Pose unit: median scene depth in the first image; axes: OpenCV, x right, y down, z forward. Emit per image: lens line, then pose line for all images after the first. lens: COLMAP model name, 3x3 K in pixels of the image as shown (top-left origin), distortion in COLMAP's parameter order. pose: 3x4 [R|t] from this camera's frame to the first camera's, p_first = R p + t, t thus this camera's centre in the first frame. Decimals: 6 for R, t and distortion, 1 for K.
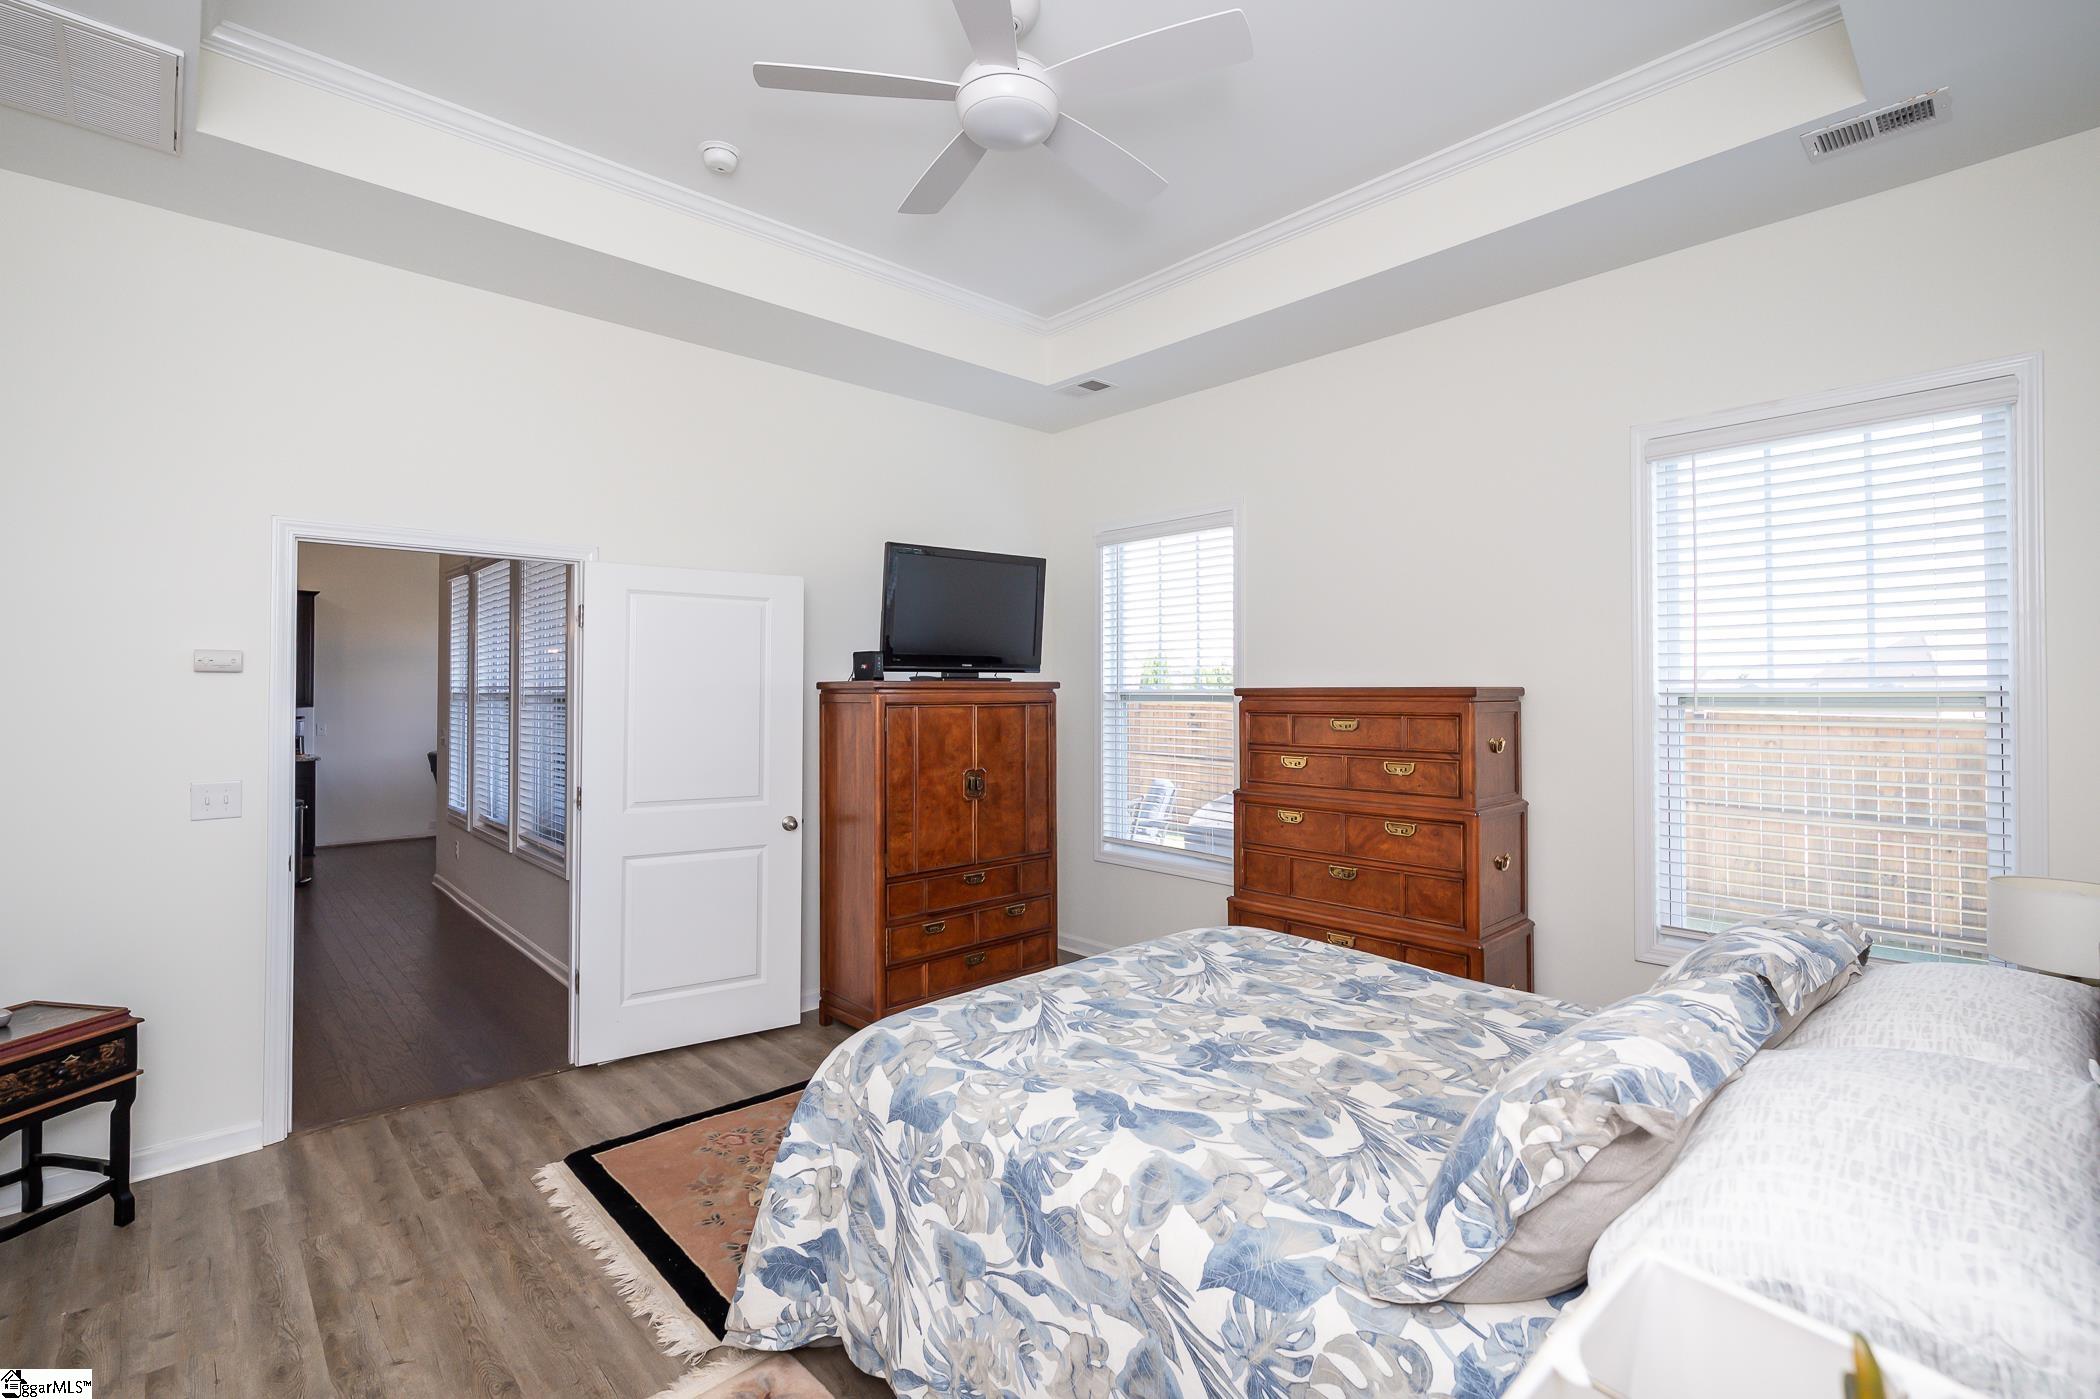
lens RADIAL K [[949.8, 0, 1058.0], [0, 949.8, 678.9], [0, 0, 1]] dist [0.003339, 0.000190]
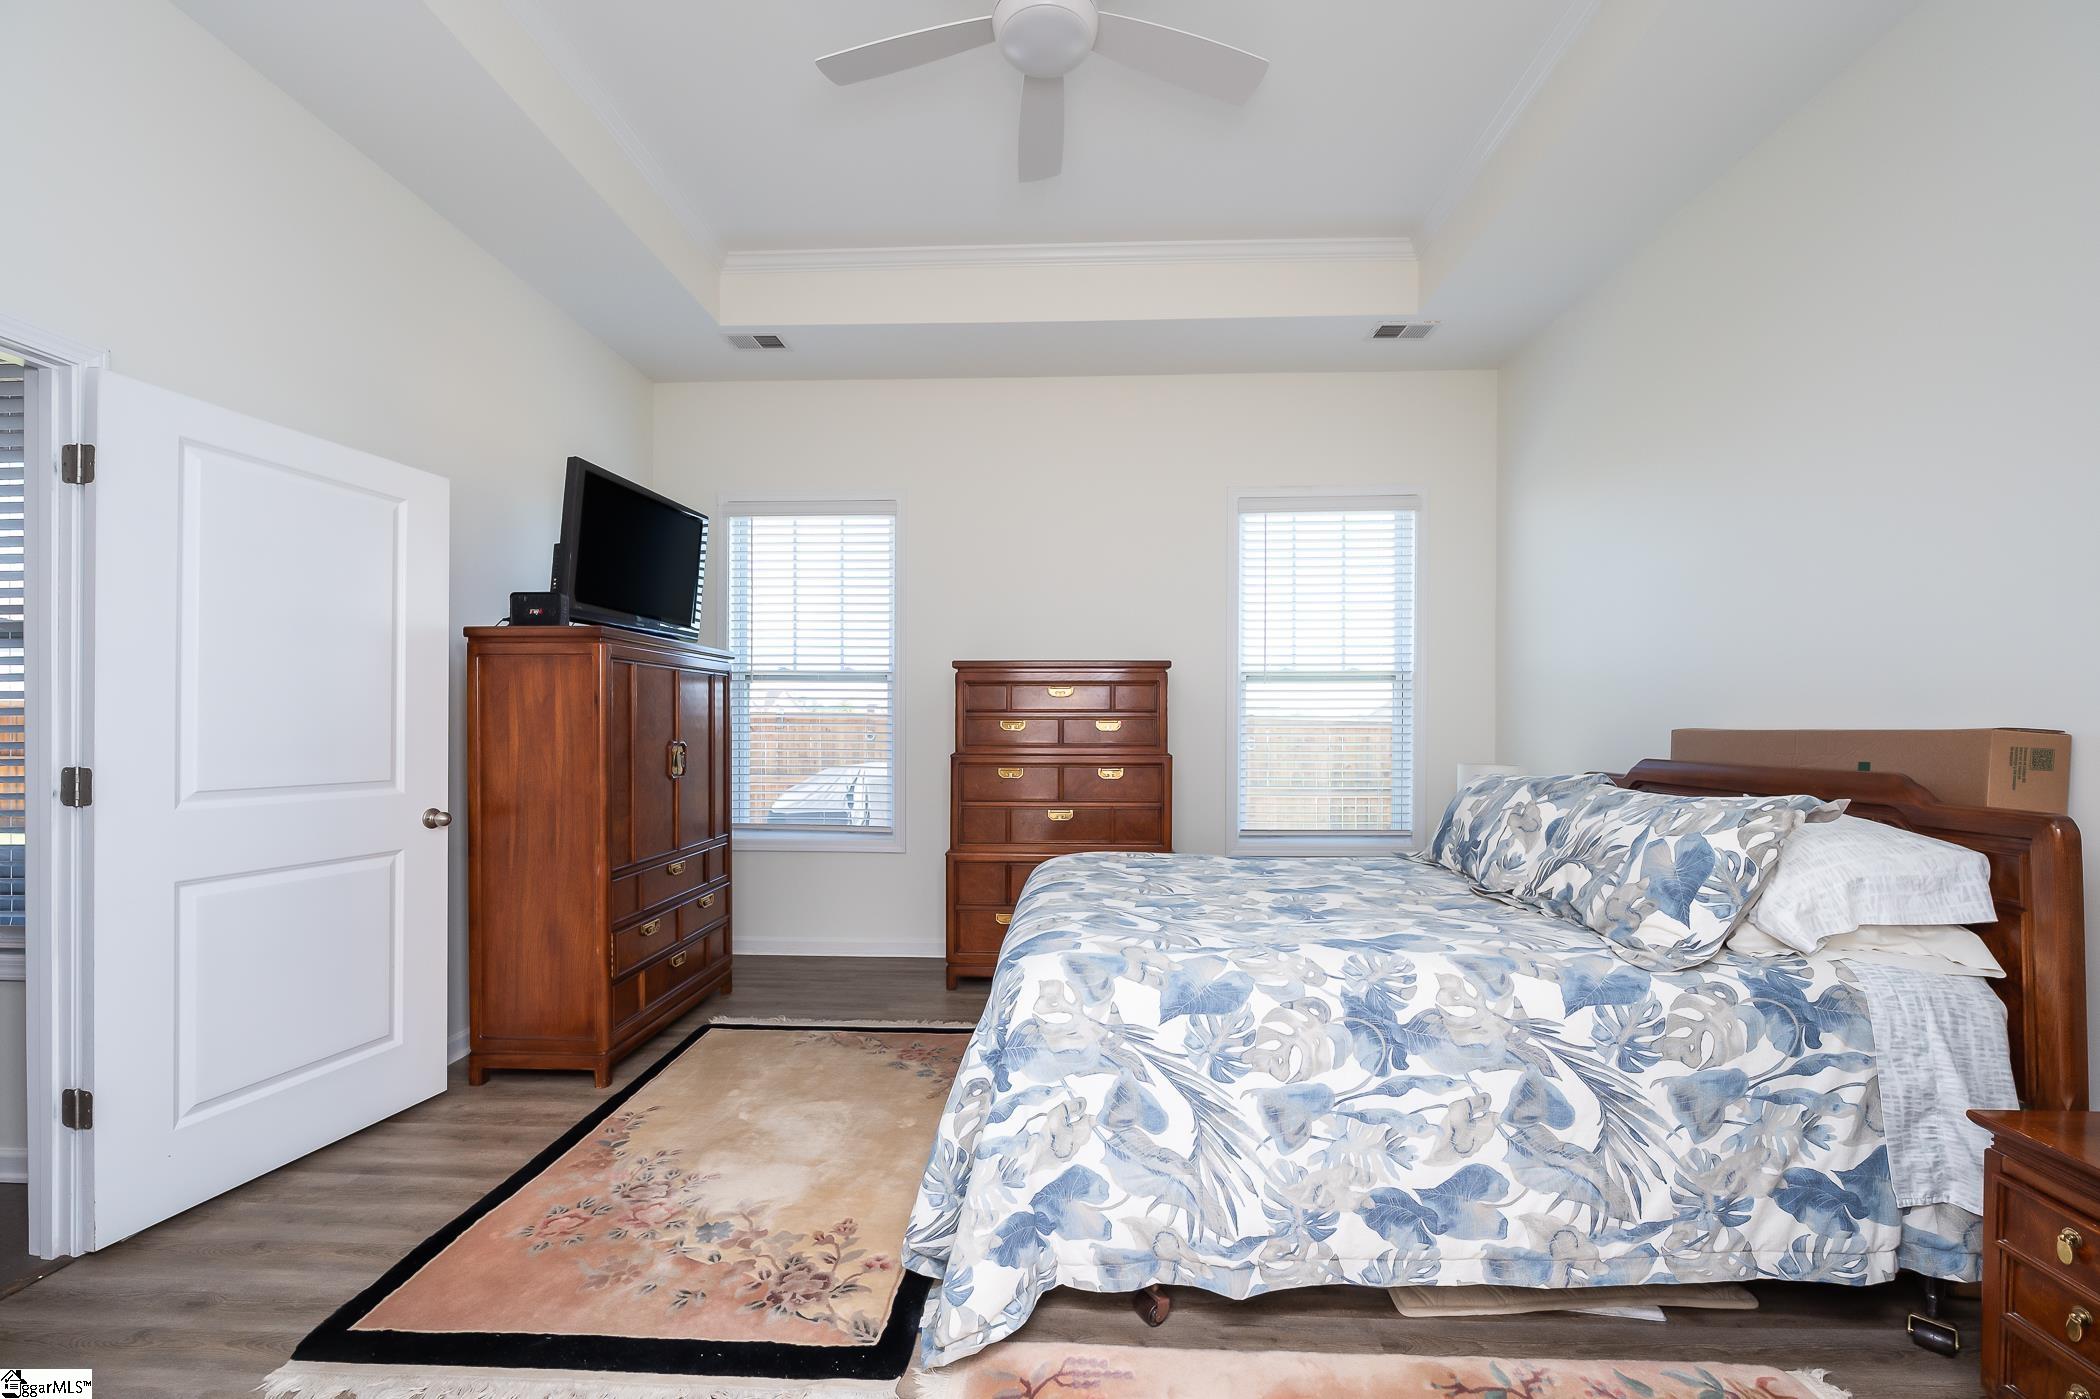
lens RADIAL K [[853.7, 0, 1055.6], [0, 853.7, 726.9], [0, 0, 1]] dist [-0.005619, 0.000305]
pose [[0.710799, -0.000911, 0.703394, -0.803603], [-0.010978, 0.999863, 0.012388, 0.139521], [-0.703309, -0.016527, 0.710692, 0.421488]]
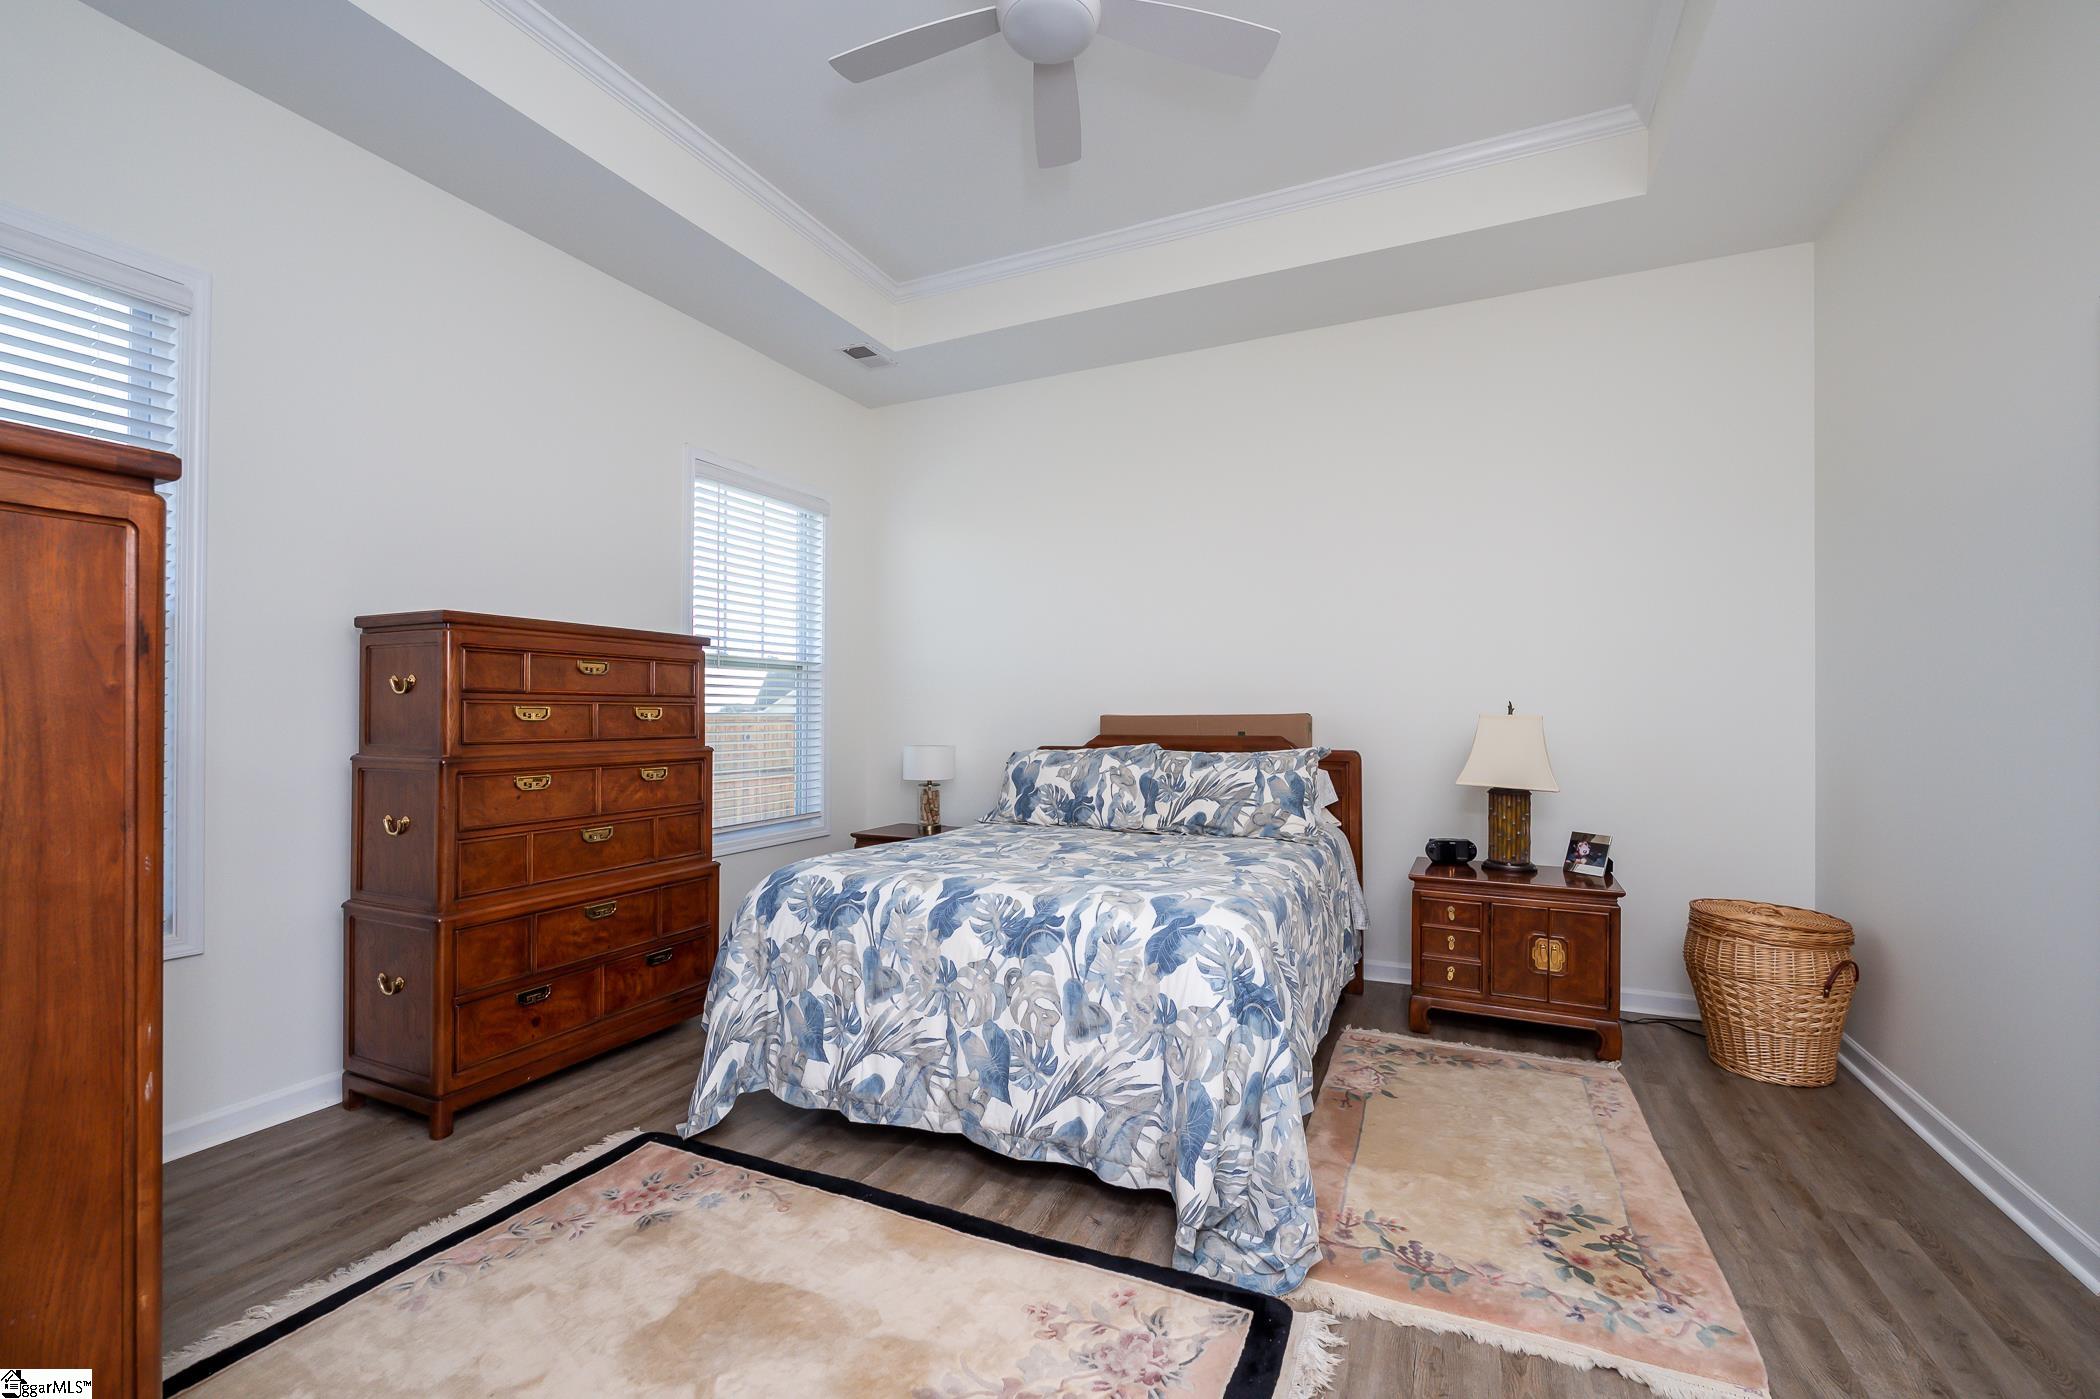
lens RADIAL K [[877.2, 0, 1047.8], [0, 877.2, 704.9], [0, 0, 1]] dist [-0.003425, -0.000144]
pose [[-0.375152, 0.009741, 0.926912, -1.077465], [-0.011413, 0.999820, -0.015127, 0.158591], [-0.926893, -0.016254, -0.374973, 1.603508]]
